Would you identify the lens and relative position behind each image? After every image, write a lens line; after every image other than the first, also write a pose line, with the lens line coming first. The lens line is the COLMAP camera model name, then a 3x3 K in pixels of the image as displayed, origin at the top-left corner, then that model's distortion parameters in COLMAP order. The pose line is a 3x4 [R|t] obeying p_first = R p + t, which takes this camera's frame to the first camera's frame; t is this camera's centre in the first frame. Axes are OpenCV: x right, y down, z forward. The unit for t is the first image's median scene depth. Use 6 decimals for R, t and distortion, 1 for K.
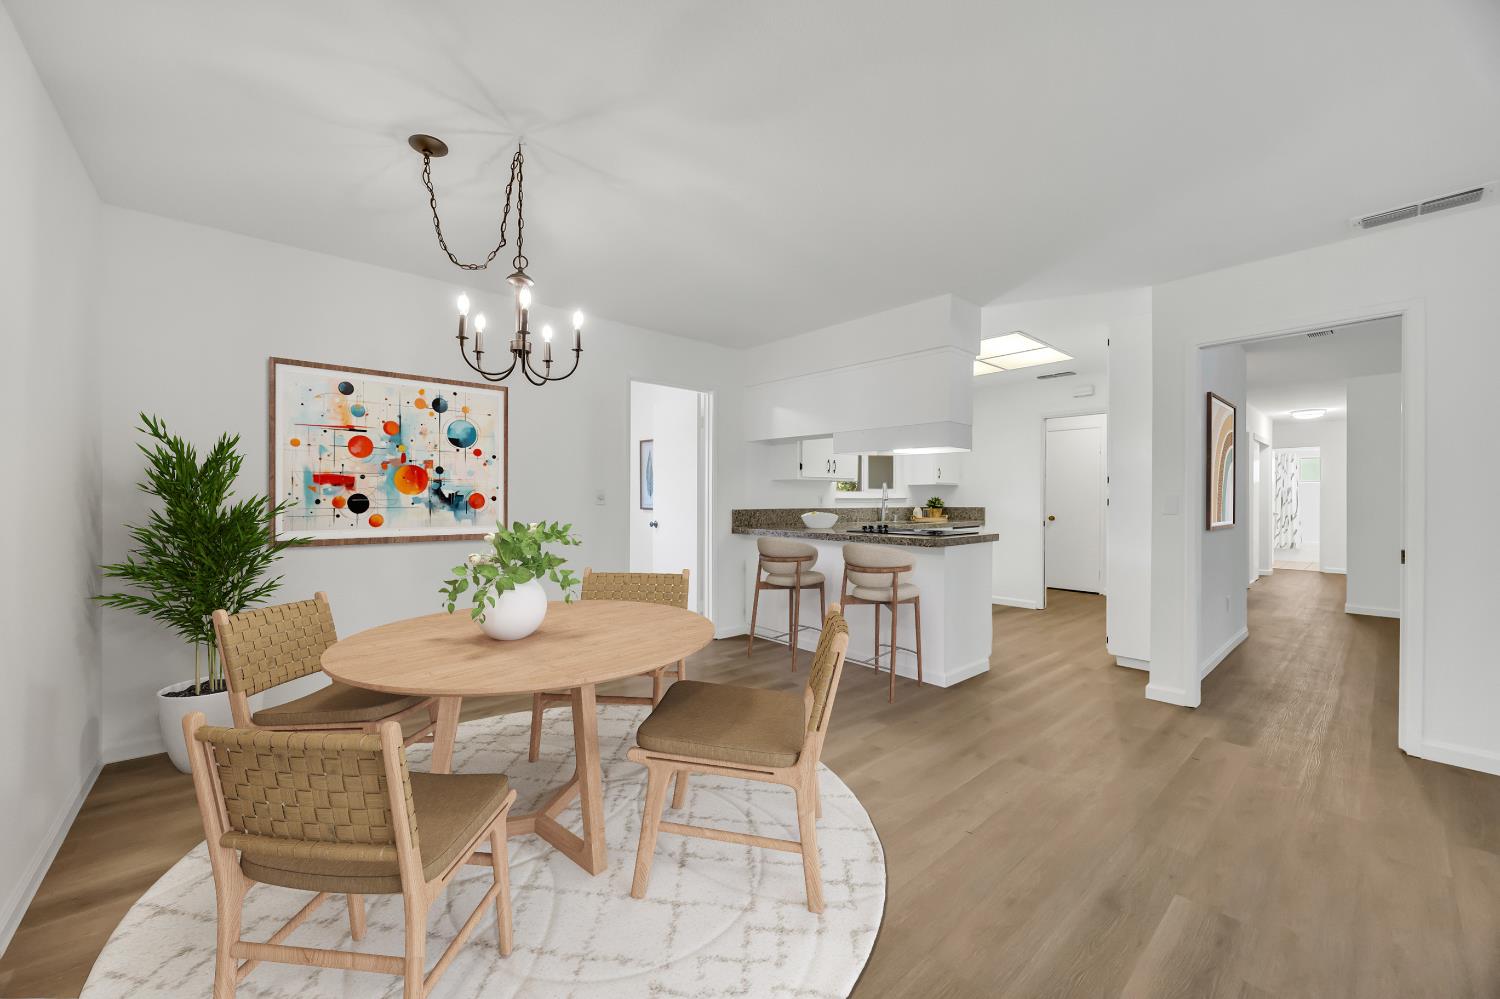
lens RADIAL K [[571.4, 0, 748.9], [0, 571.4, 501.1], [0, 0, 1]] dist [-0.000874, 0.001408]
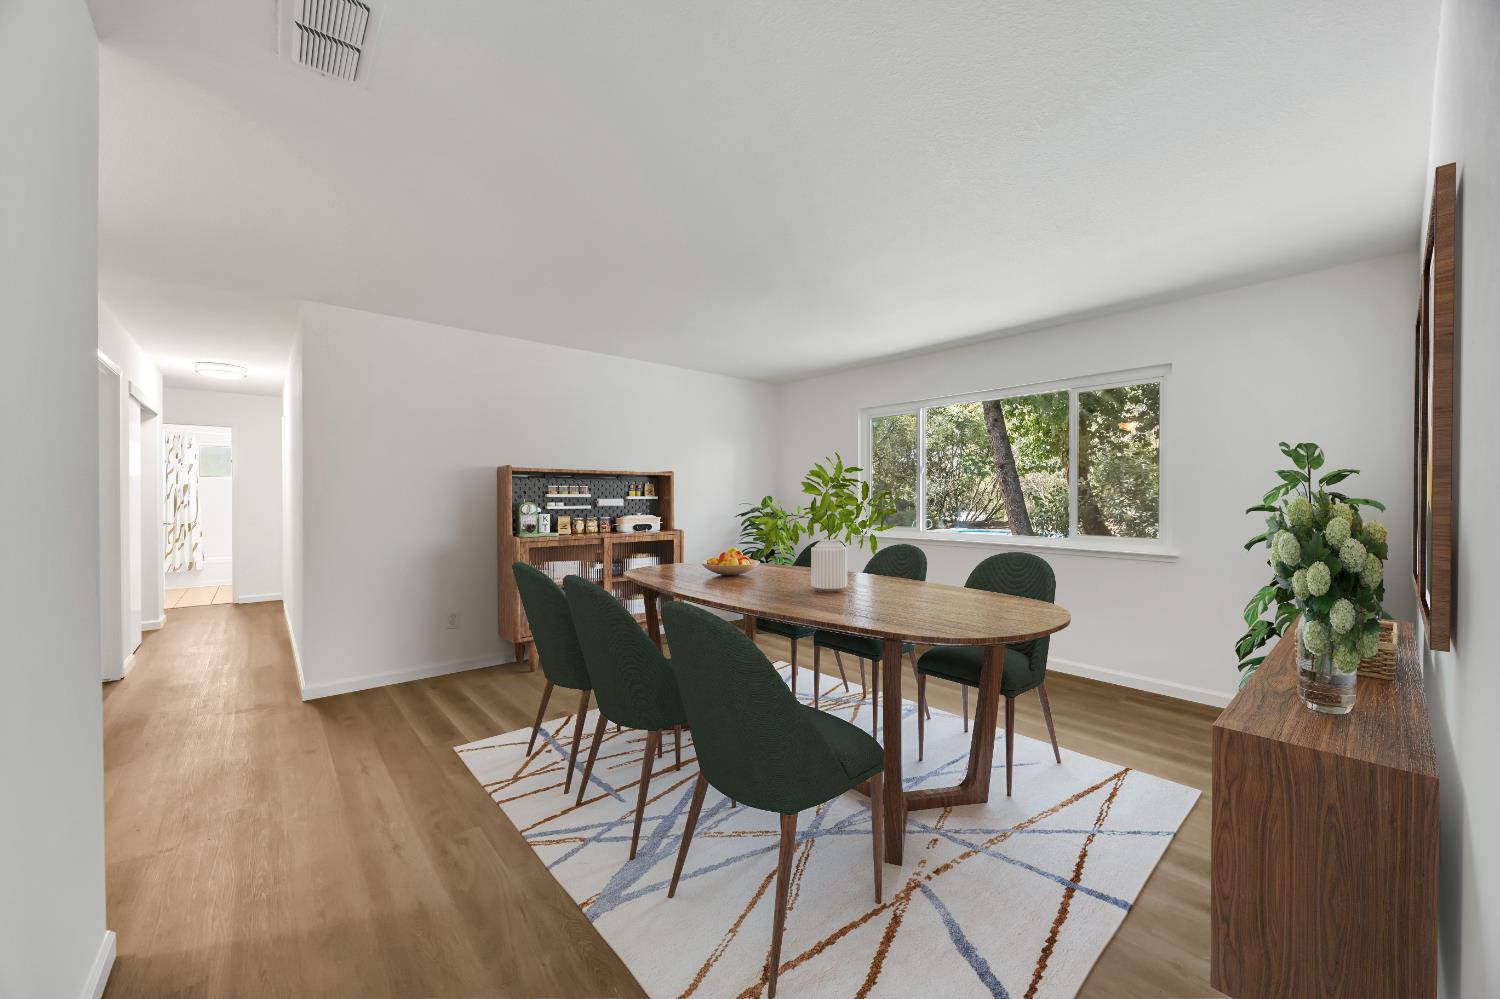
lens RADIAL K [[571.4, 0, 753.0], [0, 571.4, 500.0], [0, 0, 1]] dist [-0.000874, 0.001408]
pose [[0.018972, 0.005424, 0.999805, 0.292475], [0.009468, 0.999939, -0.005604, 0.007008], [-0.999775, 0.009573, 0.018919, 0.331838]]
